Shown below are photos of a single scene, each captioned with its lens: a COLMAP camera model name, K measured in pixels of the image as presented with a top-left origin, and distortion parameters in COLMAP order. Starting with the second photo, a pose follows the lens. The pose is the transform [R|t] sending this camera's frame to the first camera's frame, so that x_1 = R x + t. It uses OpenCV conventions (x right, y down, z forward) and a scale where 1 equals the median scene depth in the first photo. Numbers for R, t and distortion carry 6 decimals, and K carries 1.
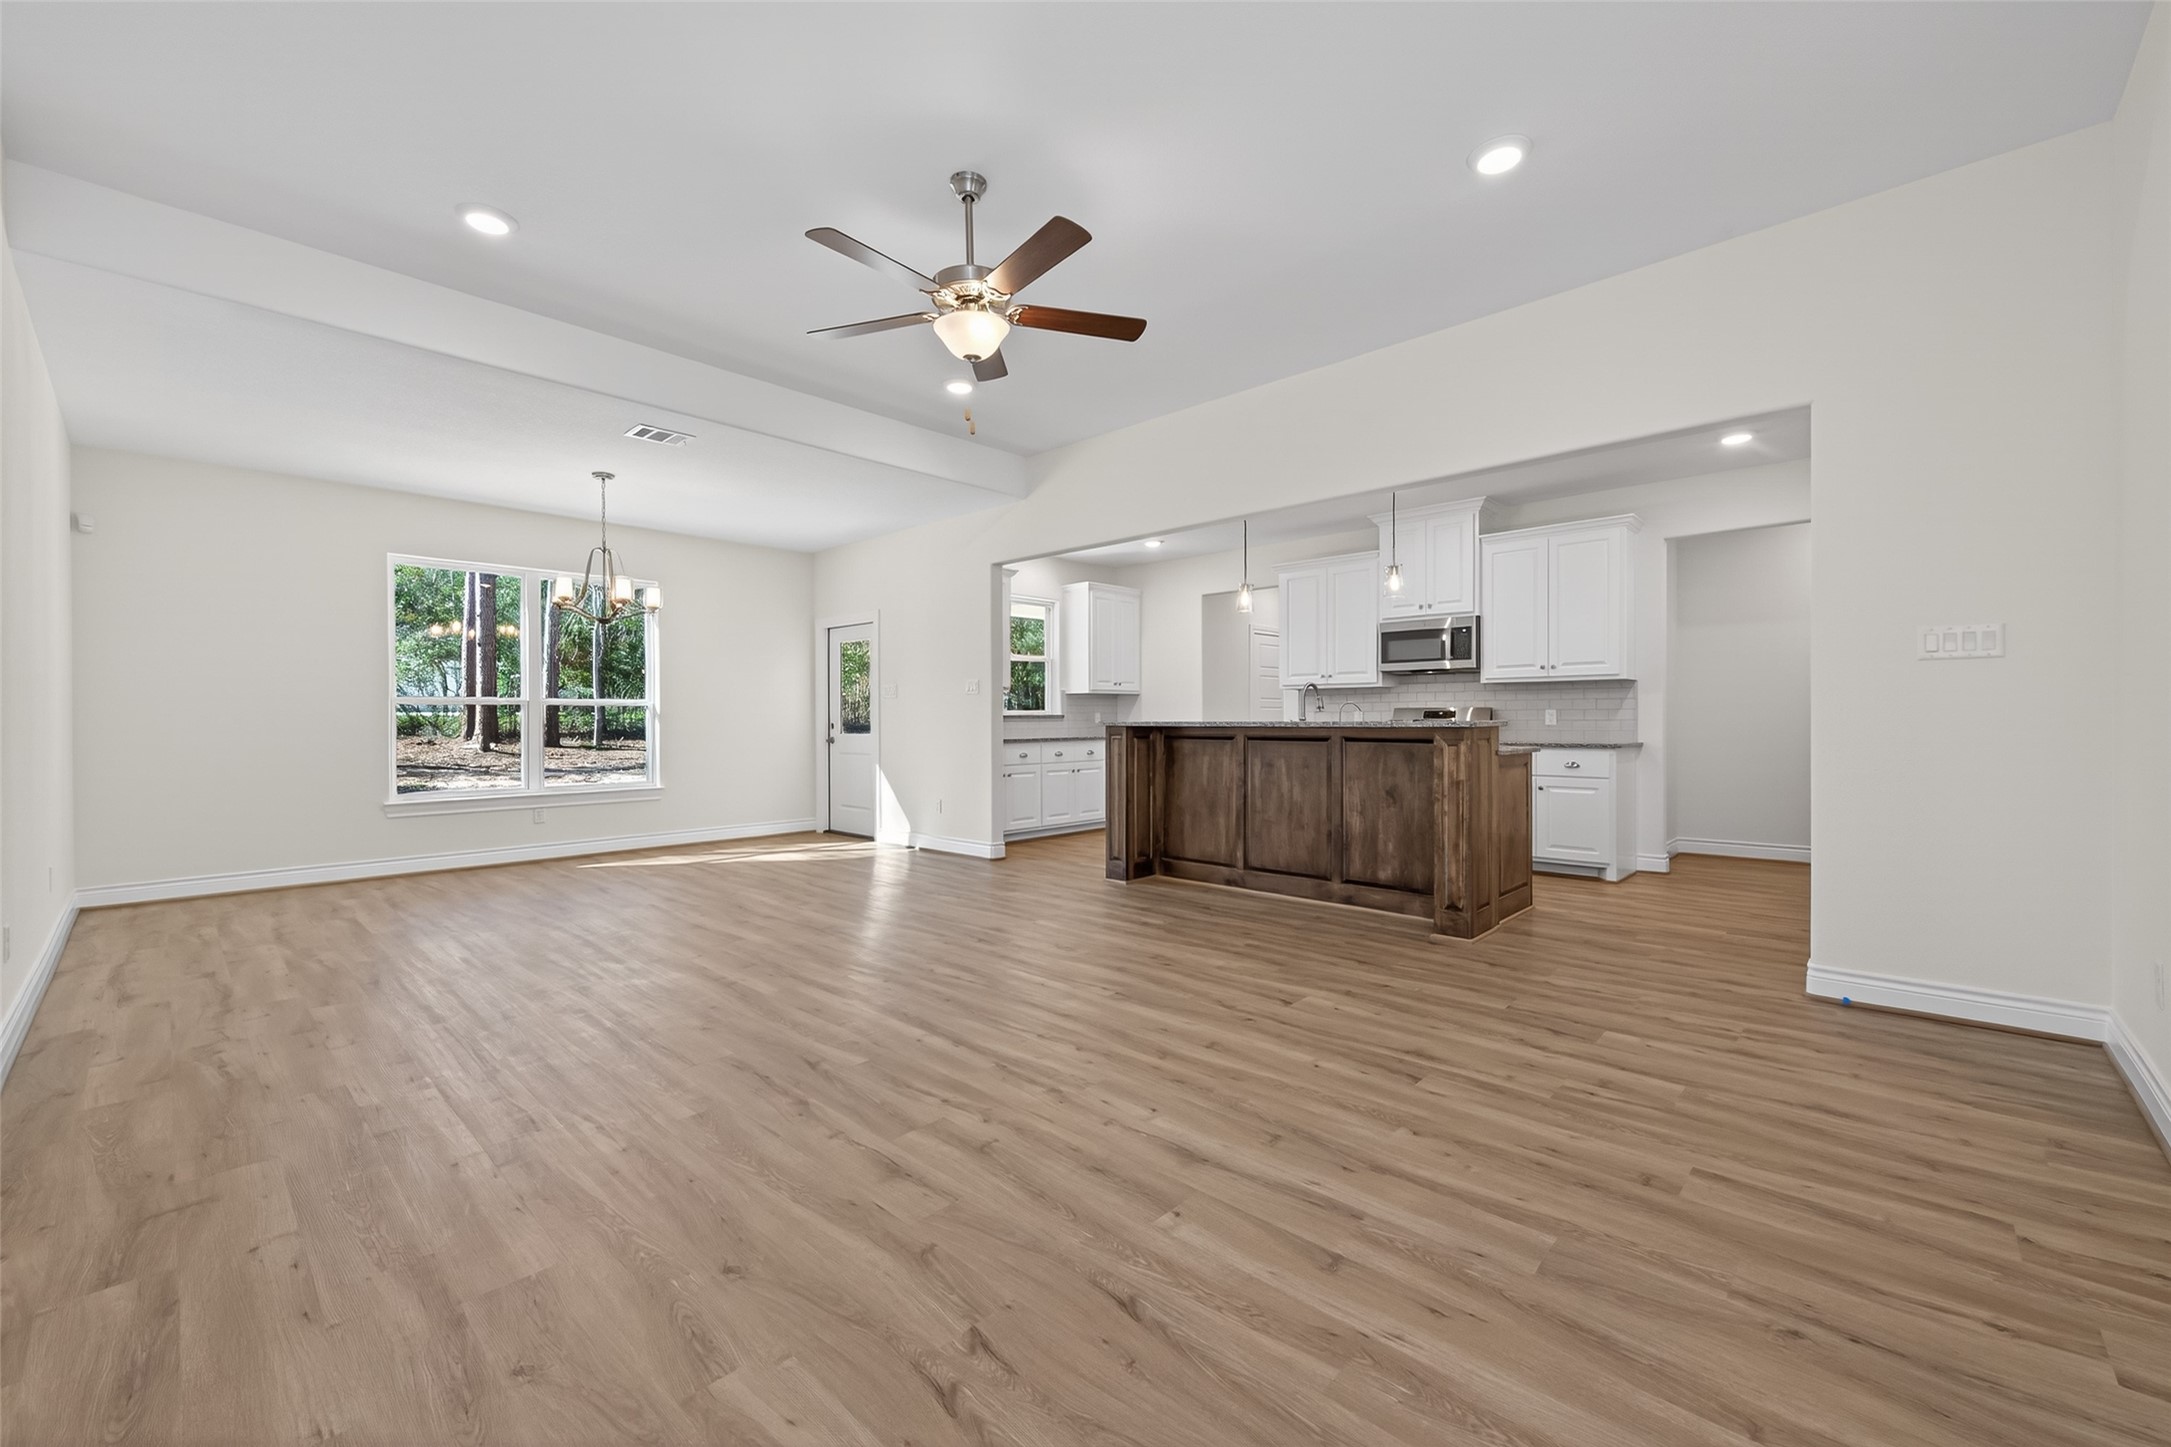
lens RADIAL K [[878.1, 0, 1153.2], [0, 878.1, 714.0], [0, 0, 1]] dist [-0.000431, -0.000744]
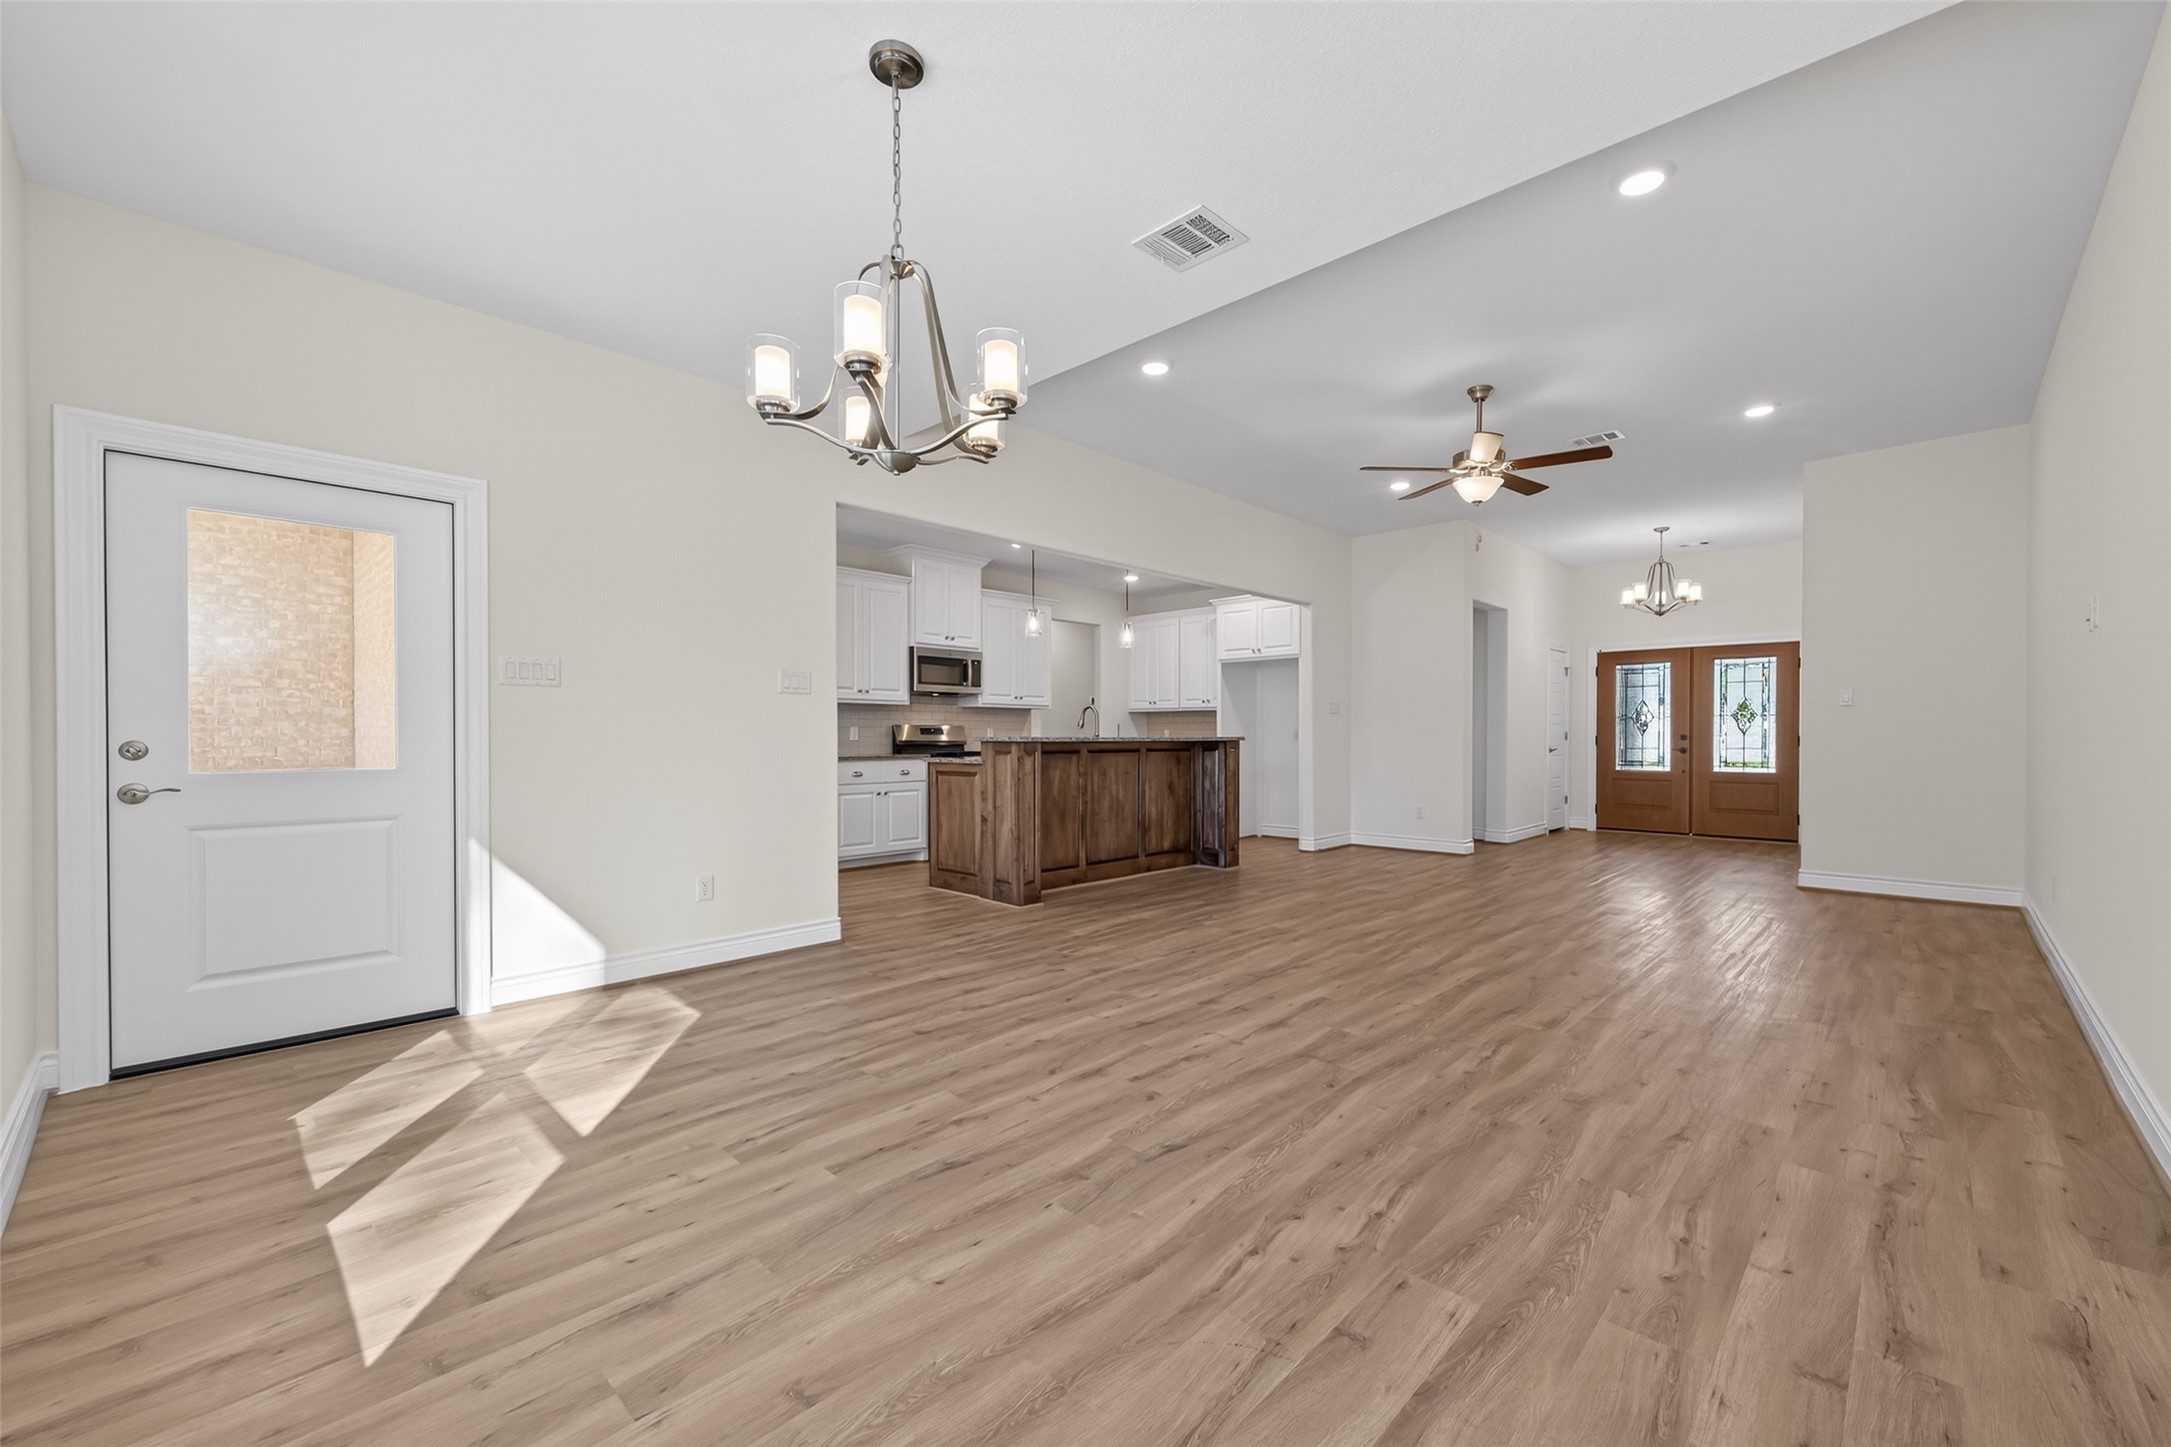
lens RADIAL K [[878.1, 0, 1105.2], [0, 878.1, 733.9], [0, 0, 1]] dist [-0.000431, -0.000744]
pose [[0.029517, 0.003452, 0.999558, -1.094567], [-0.005272, 0.999981, -0.003298, 0.008704], [-0.999550, -0.005172, 0.029535, 0.993629]]
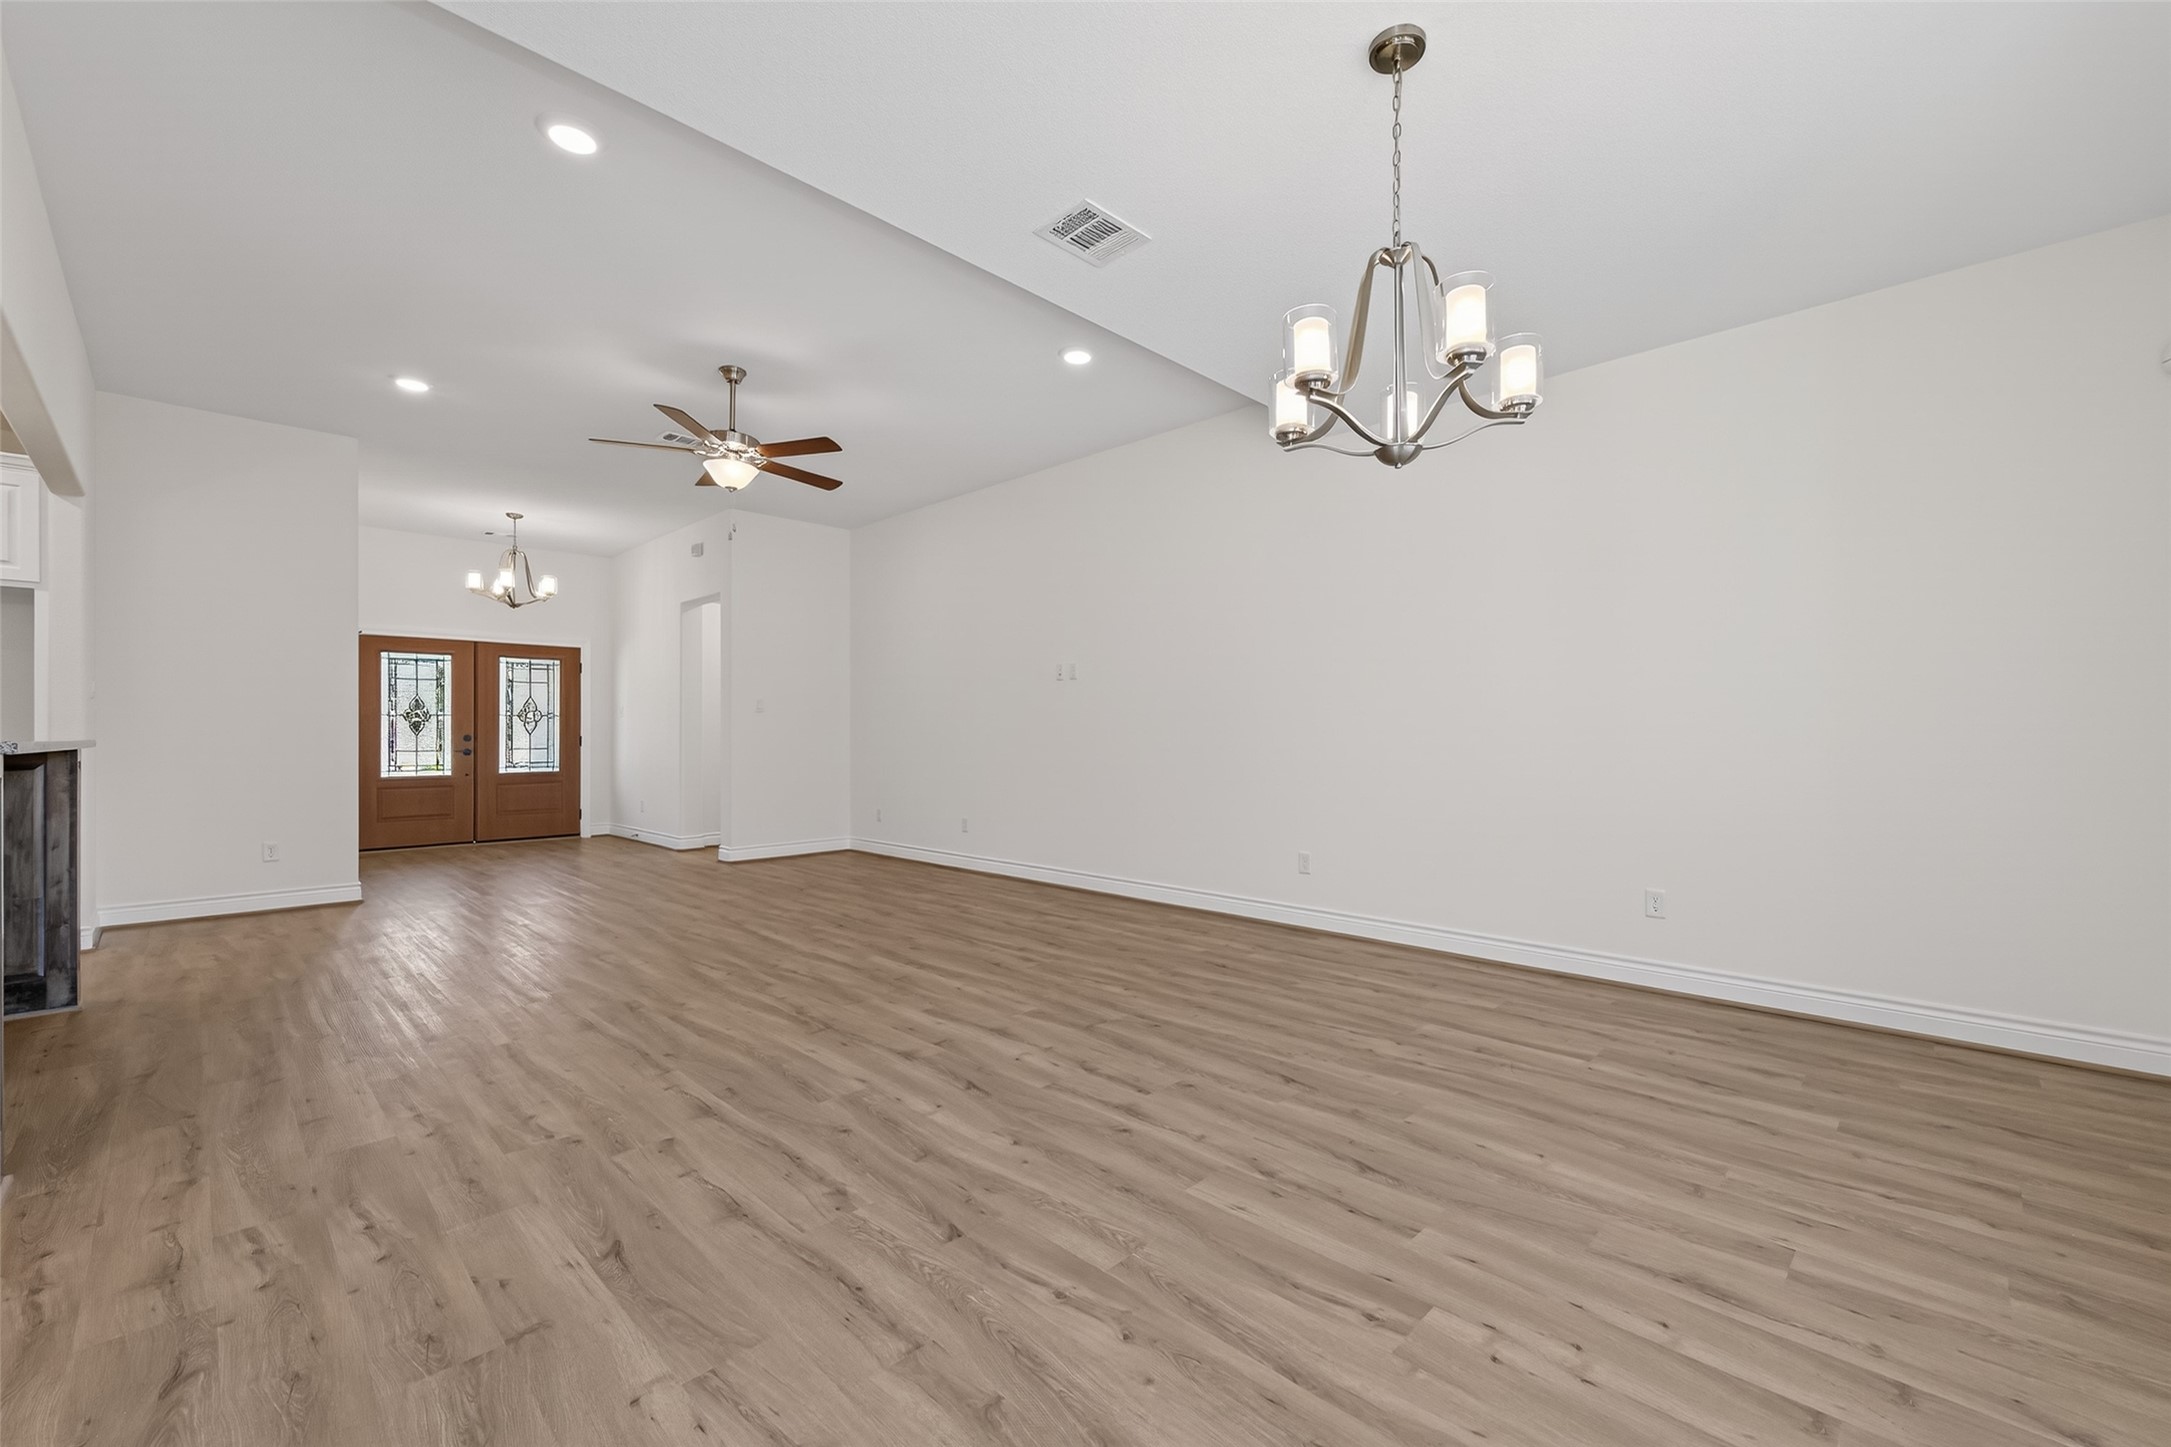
lens RADIAL K [[878.1, 0, 1143.8], [0, 878.1, 739.2], [0, 0, 1]] dist [-0.000431, -0.000744]
pose [[-0.999726, 0.006657, 0.022431, -0.574694], [0.006774, 0.999964, 0.005150, 0.005906], [-0.022396, 0.005300, -0.999735, 1.506080]]
